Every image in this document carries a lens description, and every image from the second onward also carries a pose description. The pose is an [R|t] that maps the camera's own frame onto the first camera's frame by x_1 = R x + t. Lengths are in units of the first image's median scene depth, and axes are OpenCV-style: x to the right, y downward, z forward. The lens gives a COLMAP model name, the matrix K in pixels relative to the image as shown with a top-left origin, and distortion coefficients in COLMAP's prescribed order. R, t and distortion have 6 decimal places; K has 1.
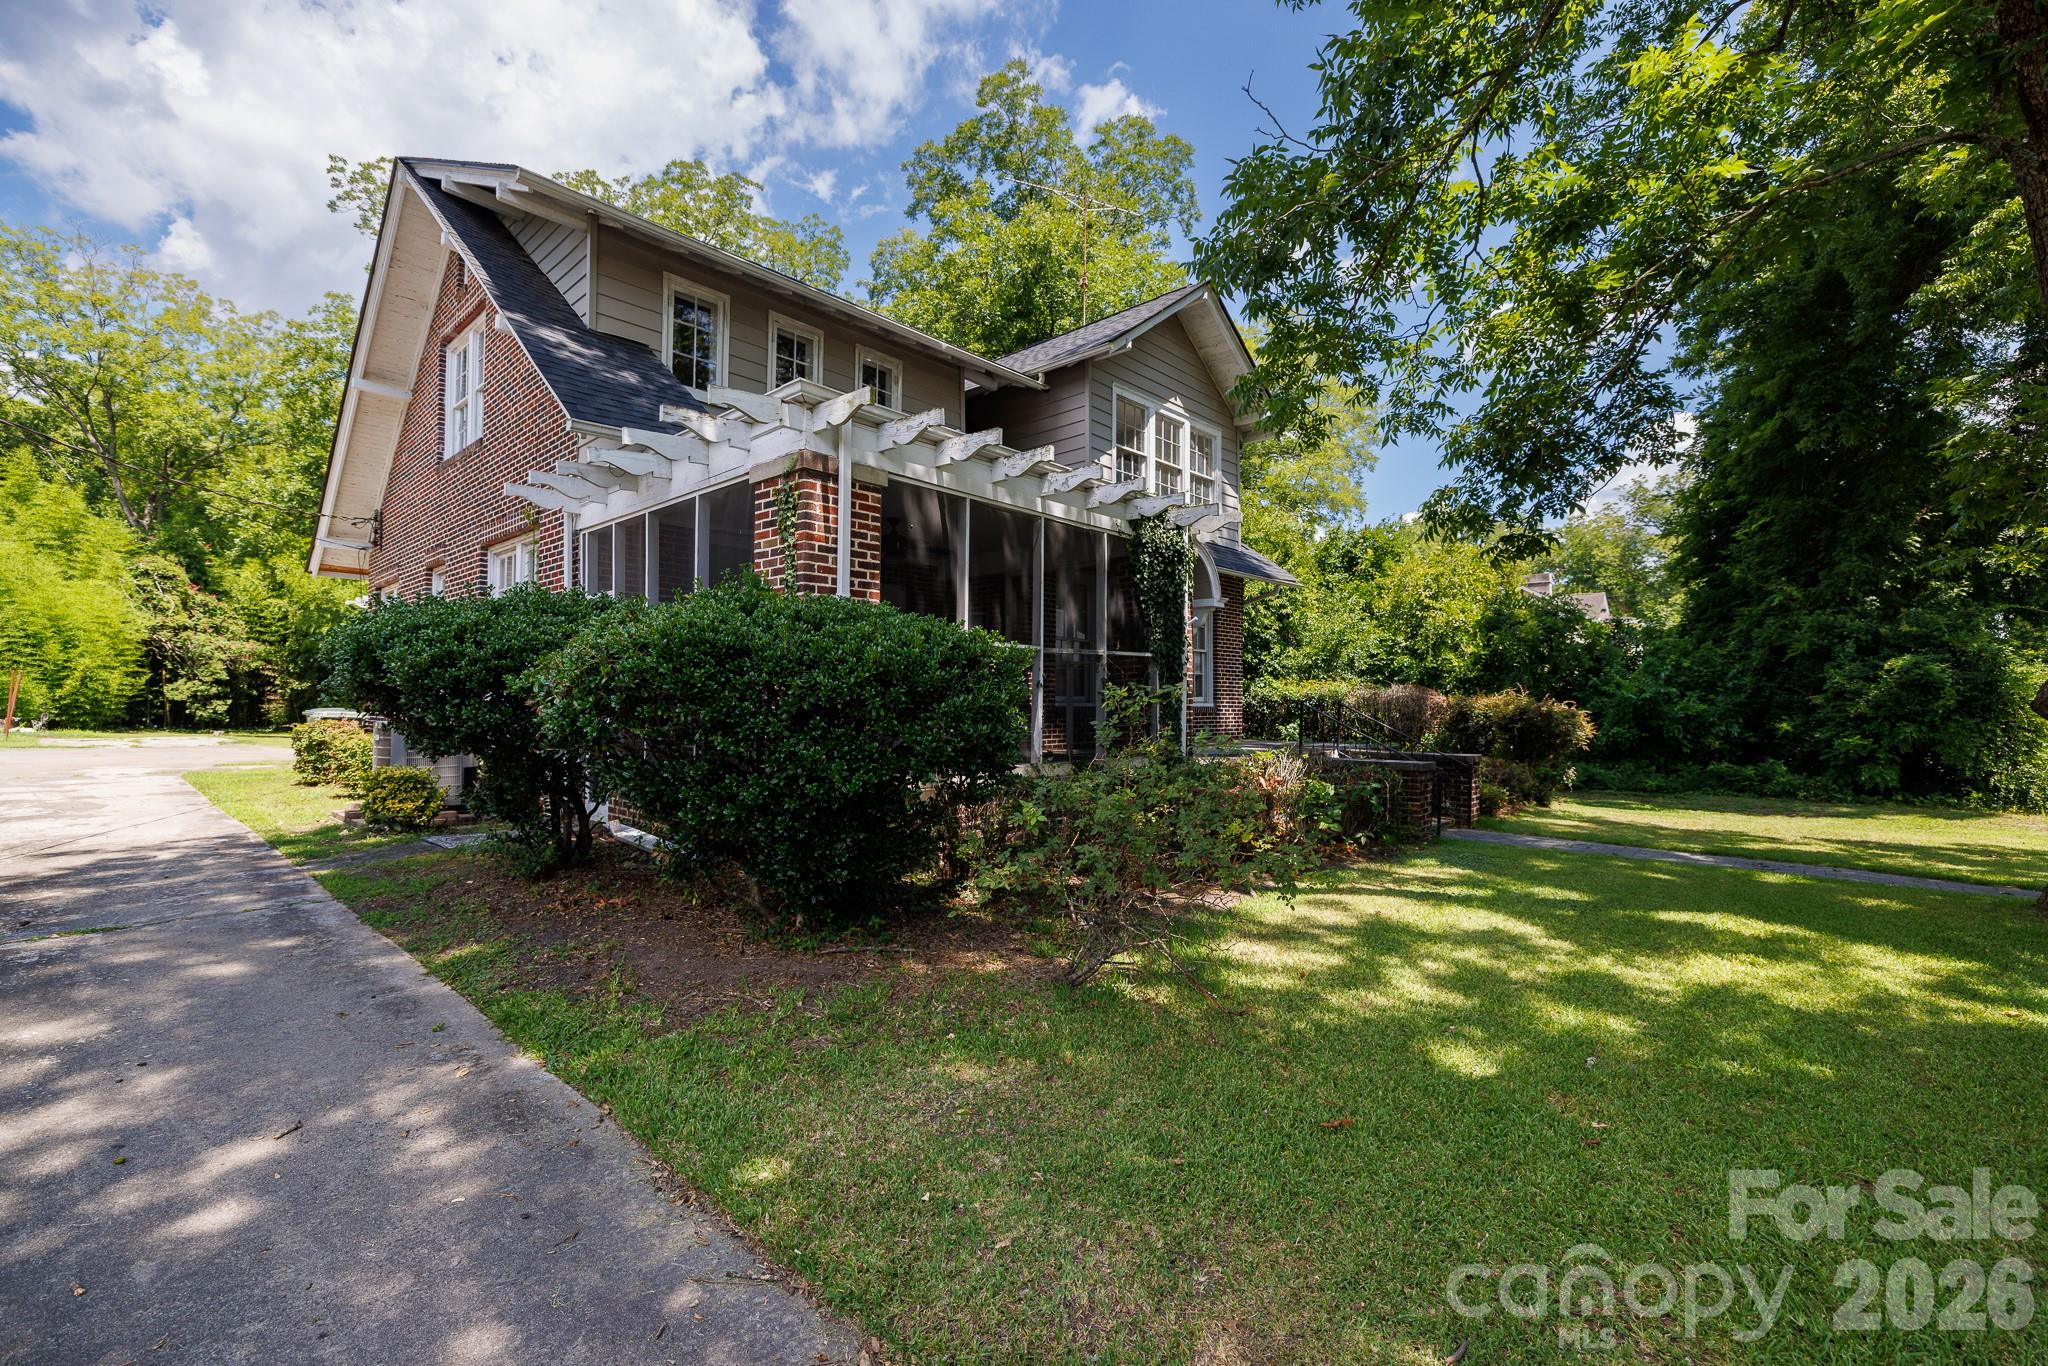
lens RADIAL K [[860.9, 0, 1033.0], [0, 860.9, 679.2], [0, 0, 1]] dist [0.002319, -0.000359]
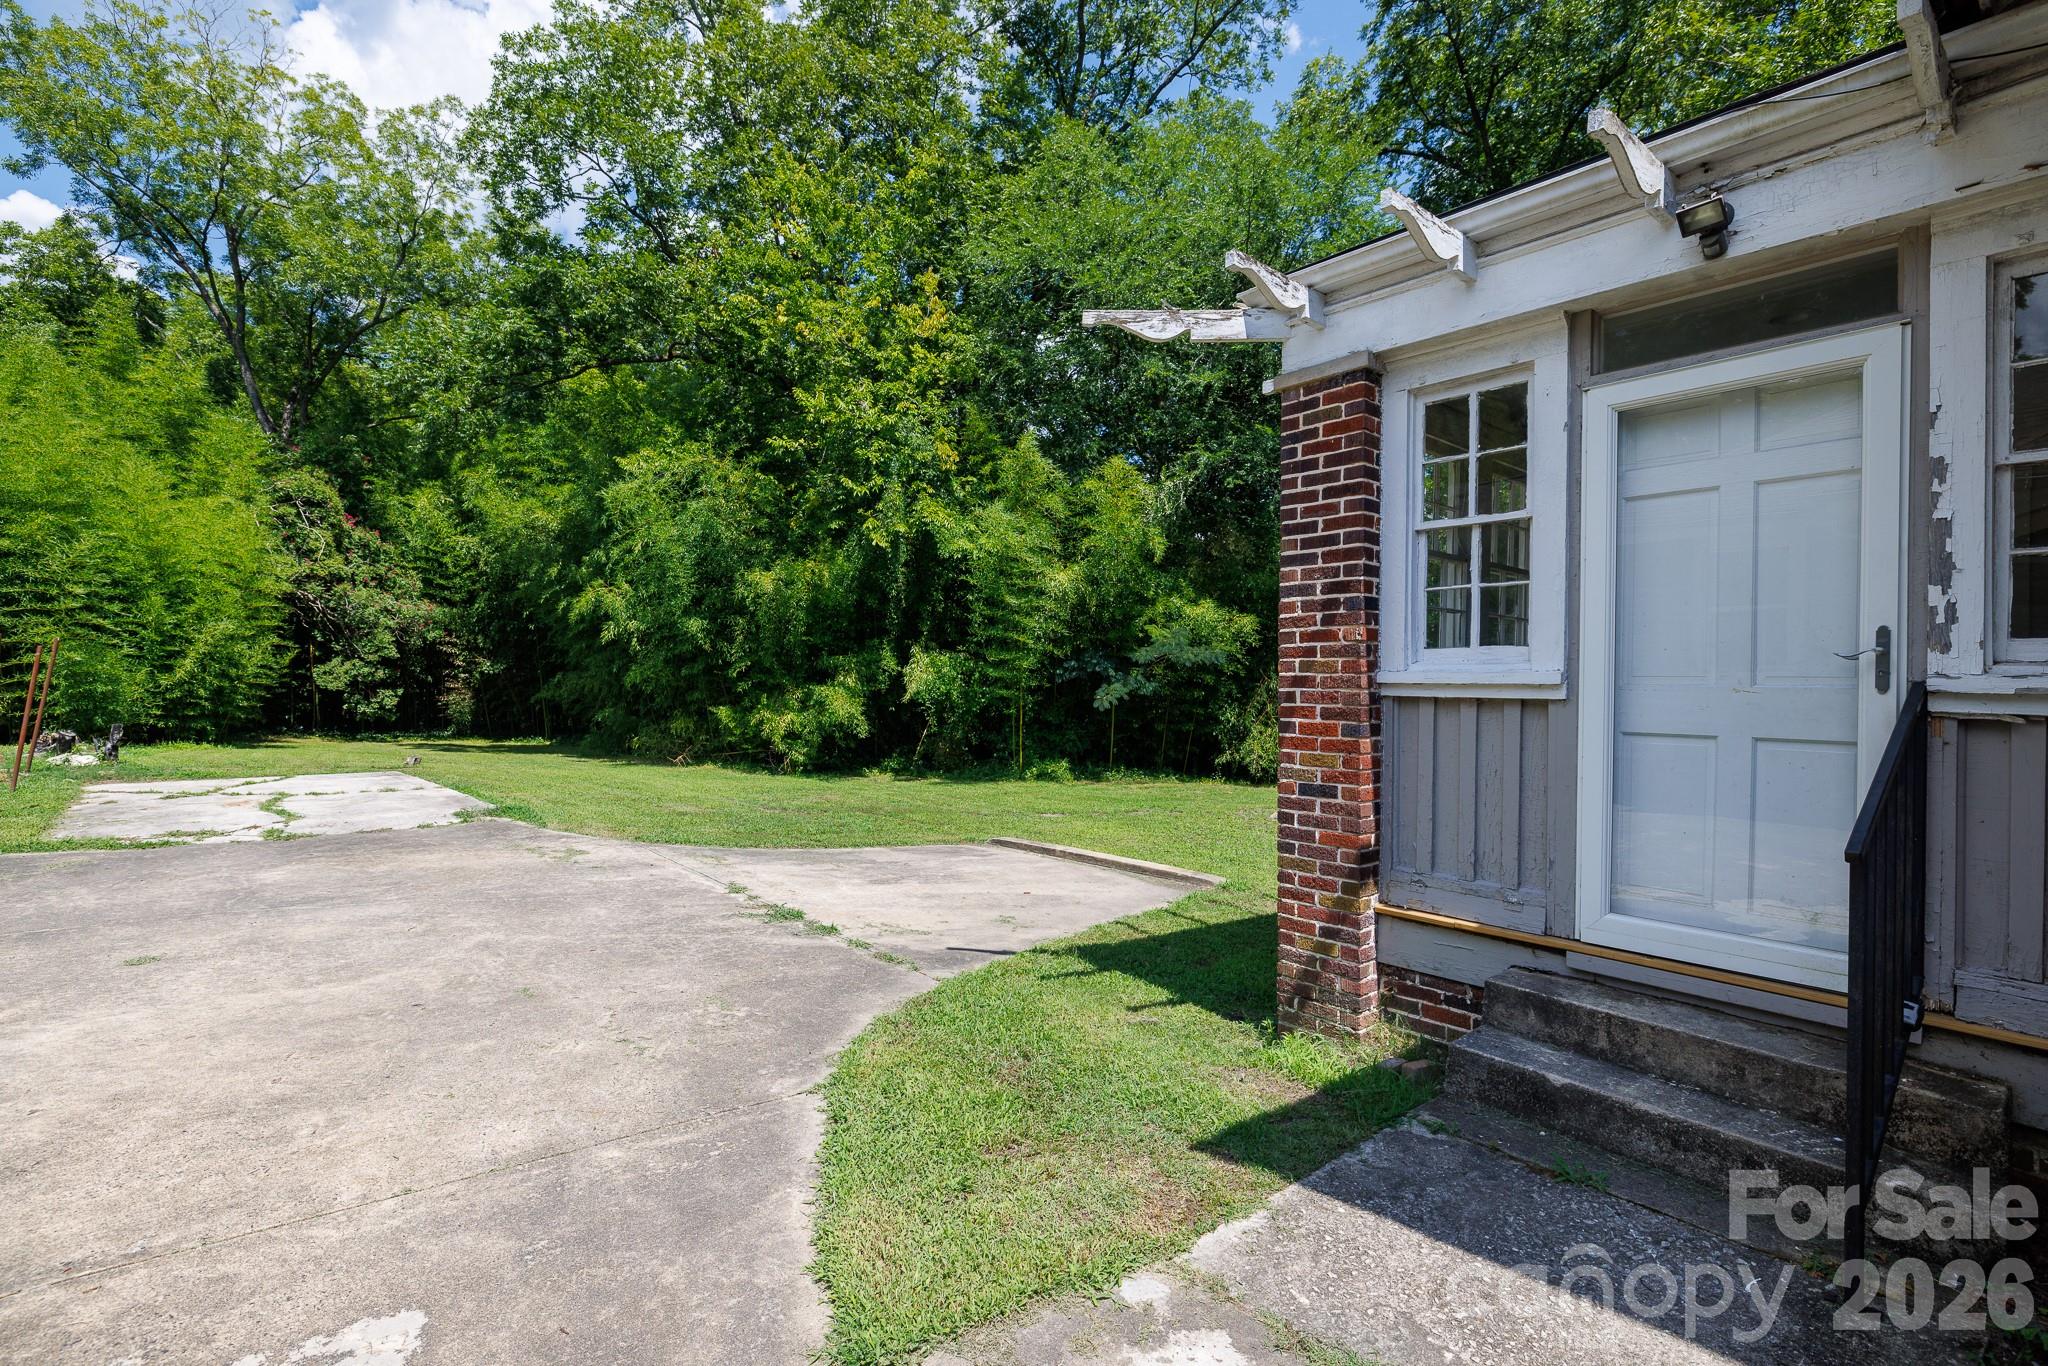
lens RADIAL K [[950.0, 0, 1024.0], [0, 950.0, 683.0], [0, 0, 1]] dist [0.001028, 0.000637]
pose [[0.991112, 0.008648, -0.132746, -6.200145], [-0.005437, 0.999684, 0.024528, -0.019896], [0.132916, -0.023588, 0.990847, 5.865352]]
